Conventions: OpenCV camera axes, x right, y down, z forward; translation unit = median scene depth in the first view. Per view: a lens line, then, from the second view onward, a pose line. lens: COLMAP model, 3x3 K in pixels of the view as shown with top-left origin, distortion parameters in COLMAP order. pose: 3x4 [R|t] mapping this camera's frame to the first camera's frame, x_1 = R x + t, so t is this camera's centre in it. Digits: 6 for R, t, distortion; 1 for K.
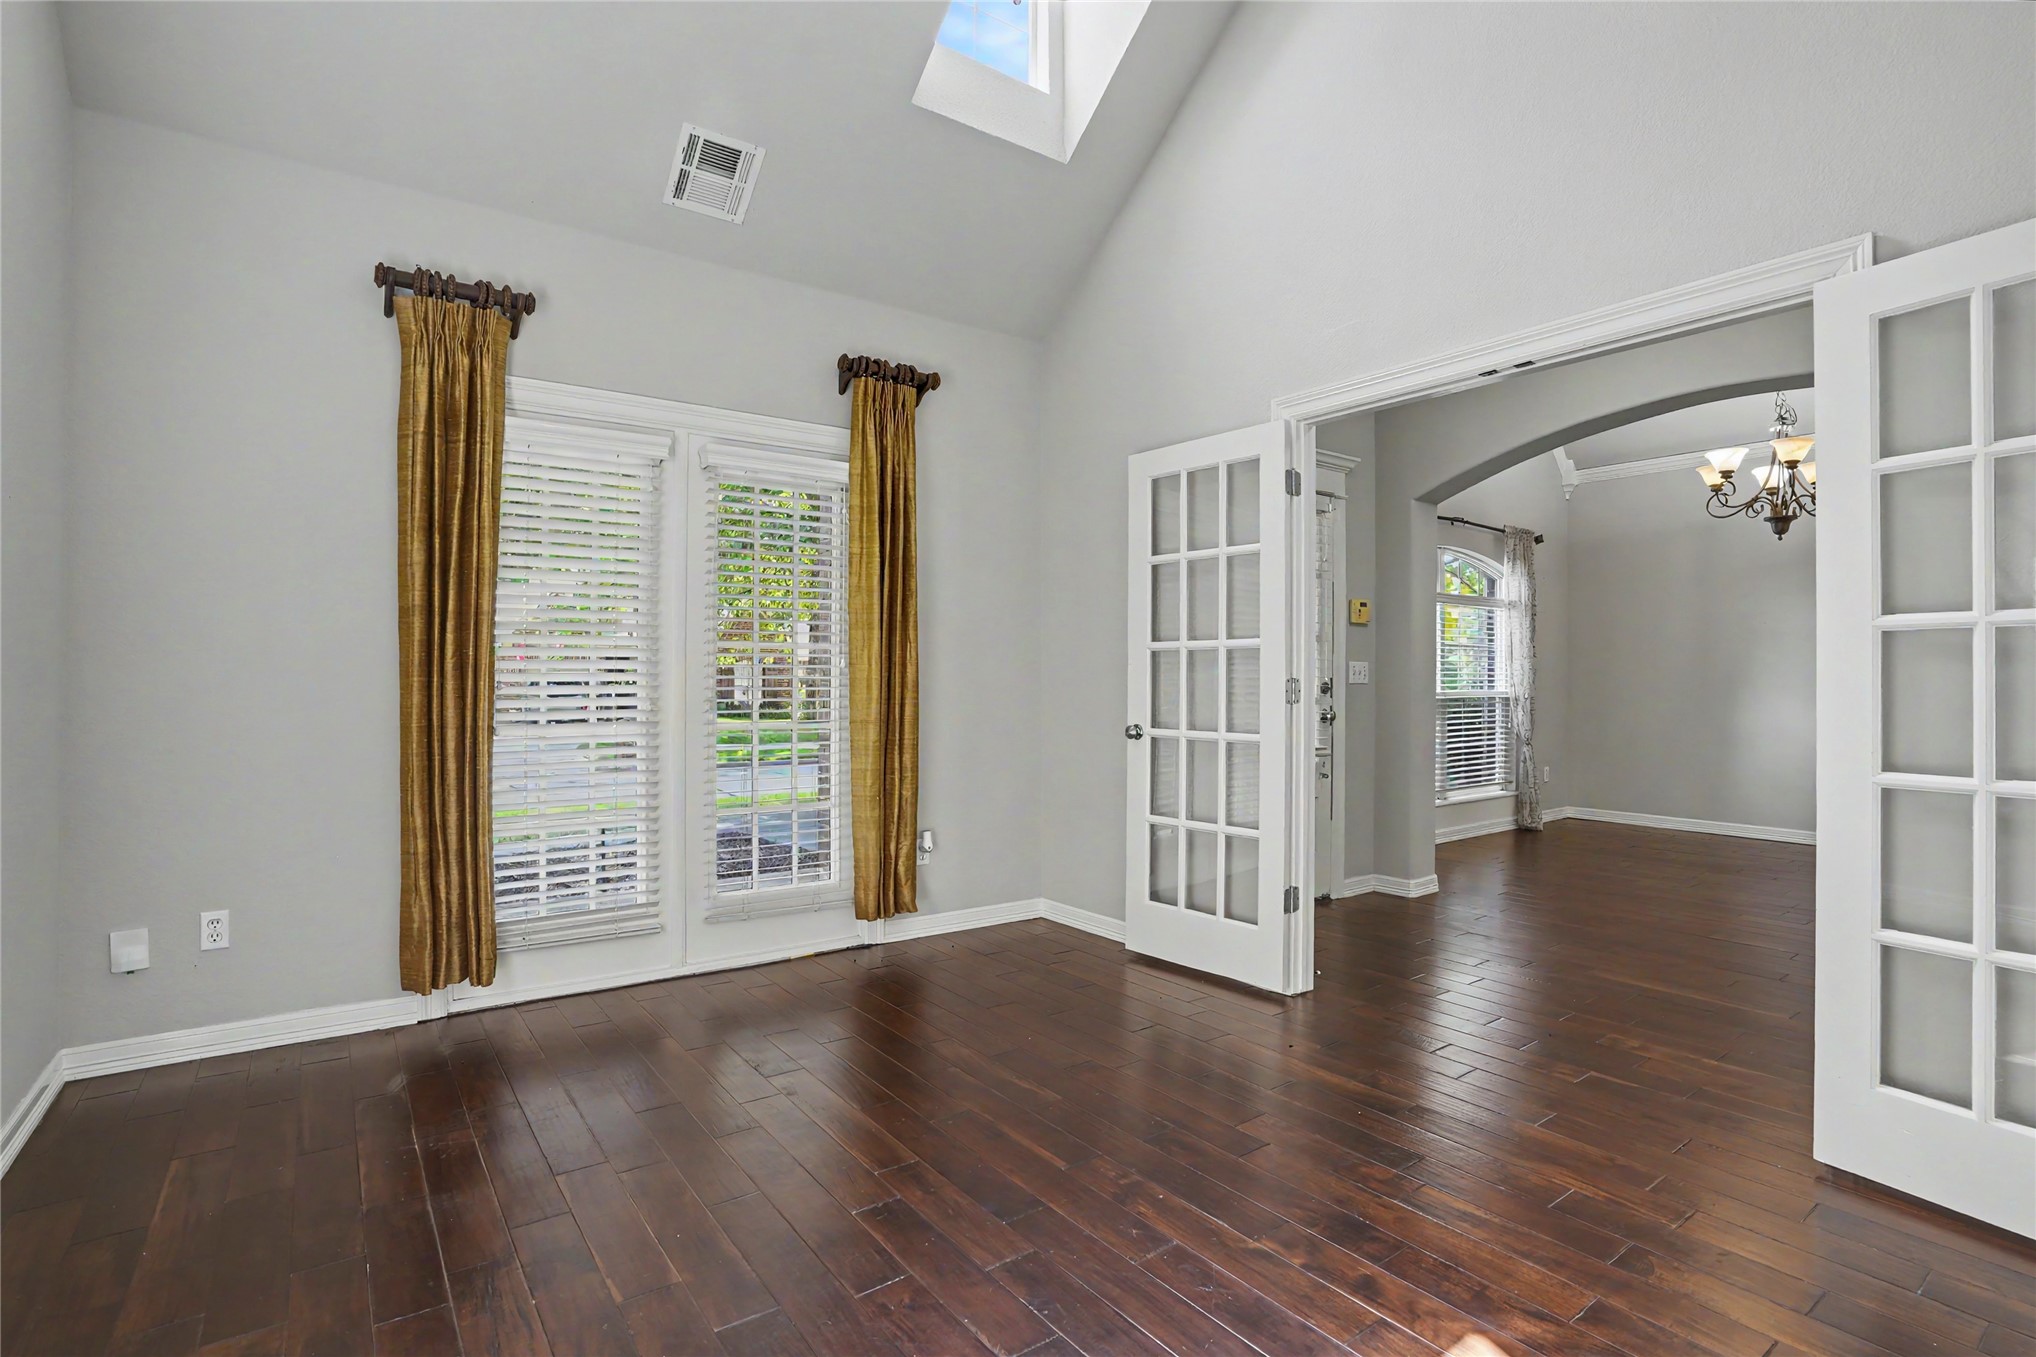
lens RADIAL K [[969.3, 0, 1026.8], [0, 969.3, 678.4], [0, 0, 1]] dist [-0.047998, 0.012952]
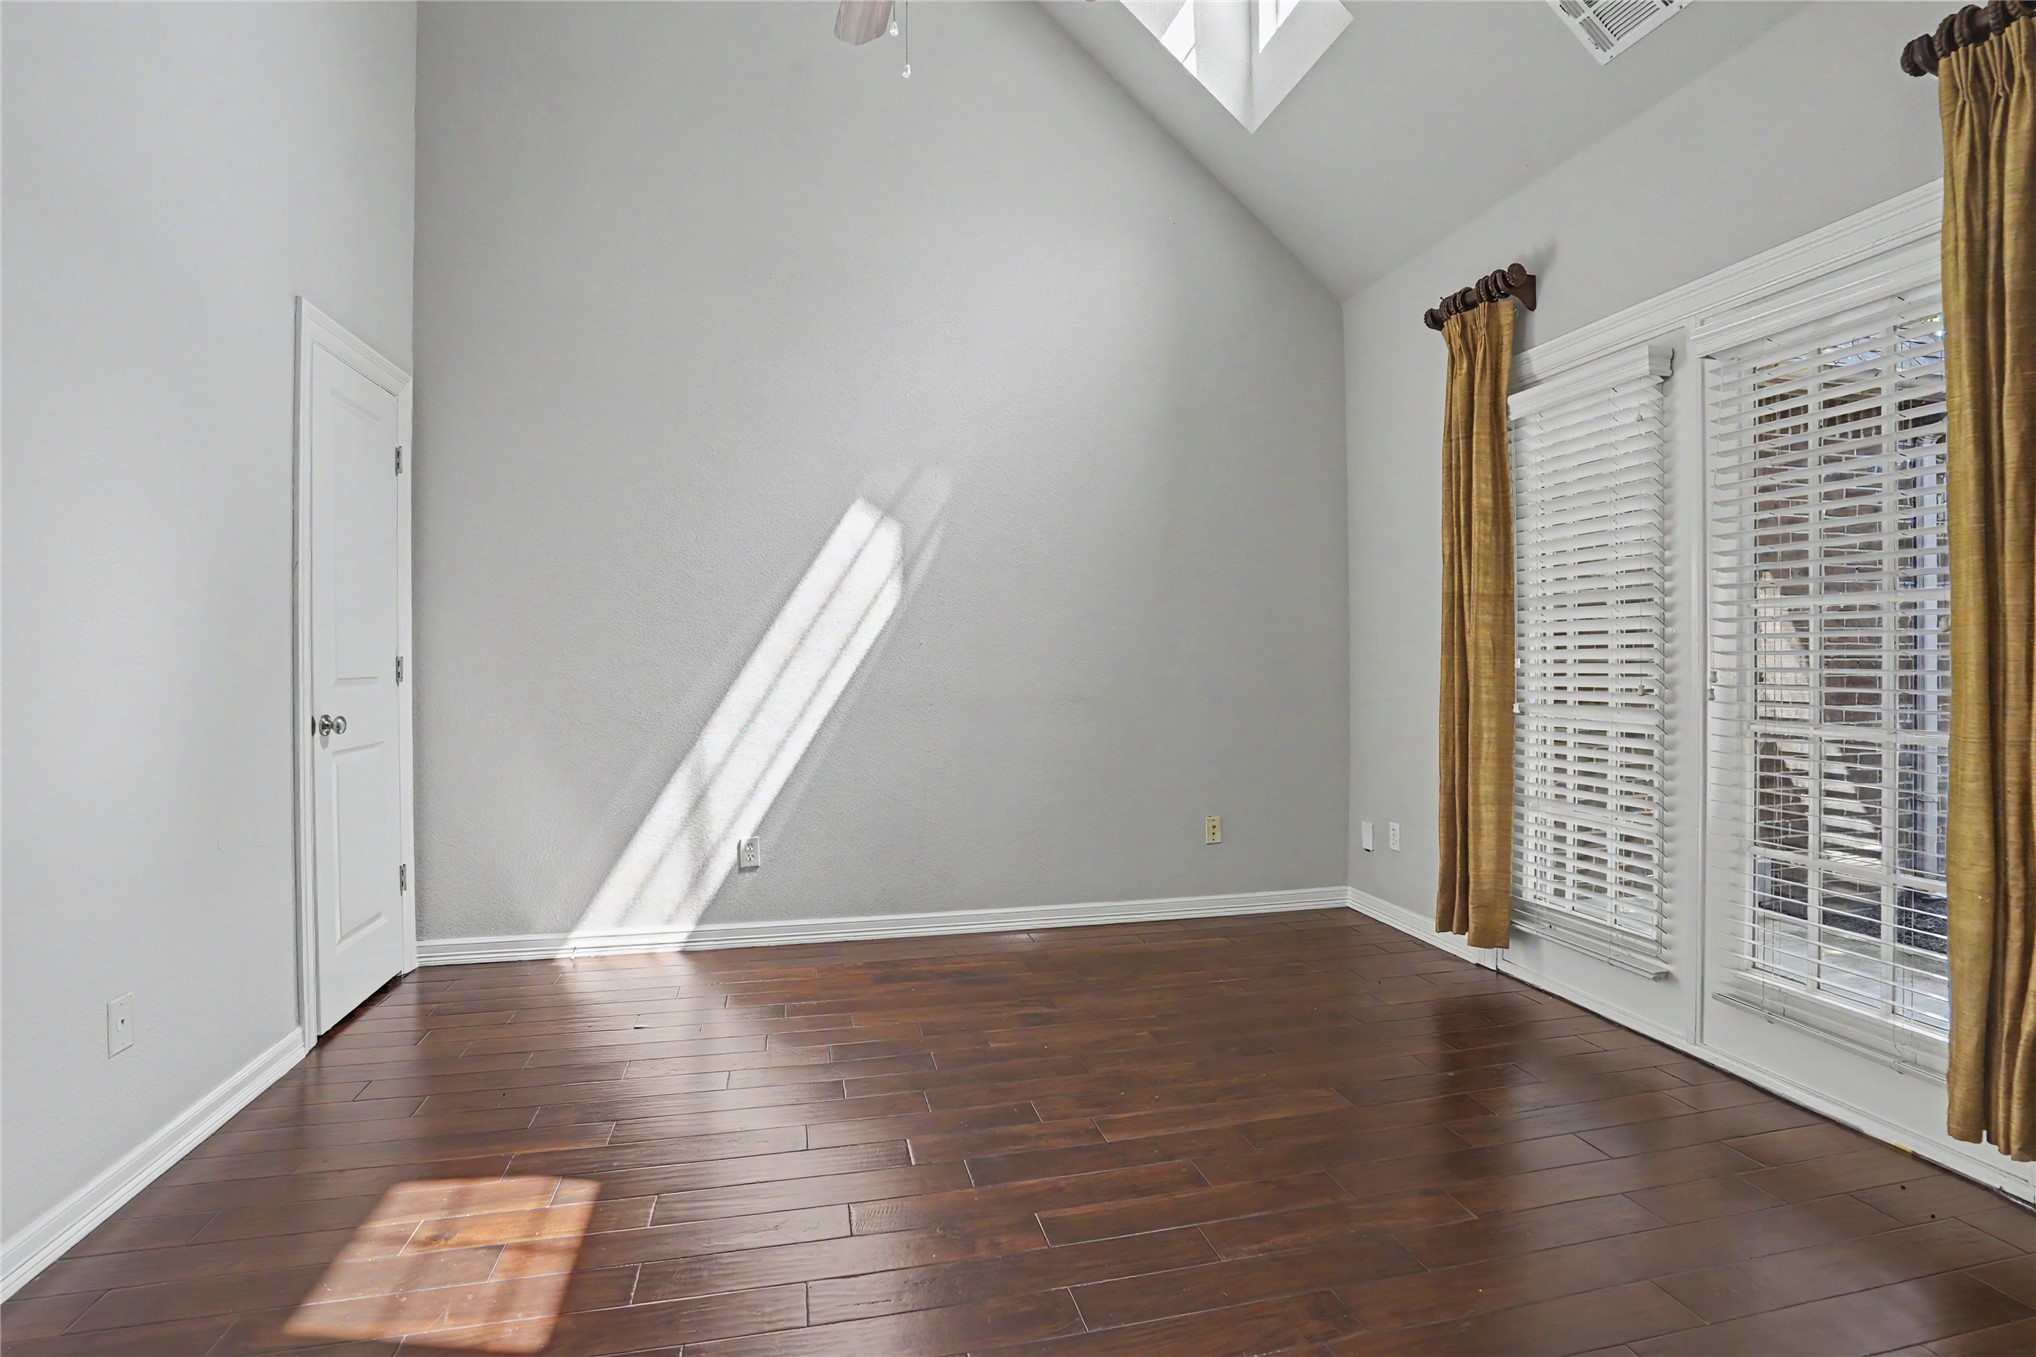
lens RADIAL K [[969.3, 0, 1024.3], [0, 969.3, 664.1], [0, 0, 1]] dist [-0.047998, 0.012952]
pose [[-0.386475, 0.005057, -0.922286, 0.569228], [-0.001957, 0.999978, 0.006303, 0.003366], [0.922298, 0.004241, -0.386456, 0.892772]]
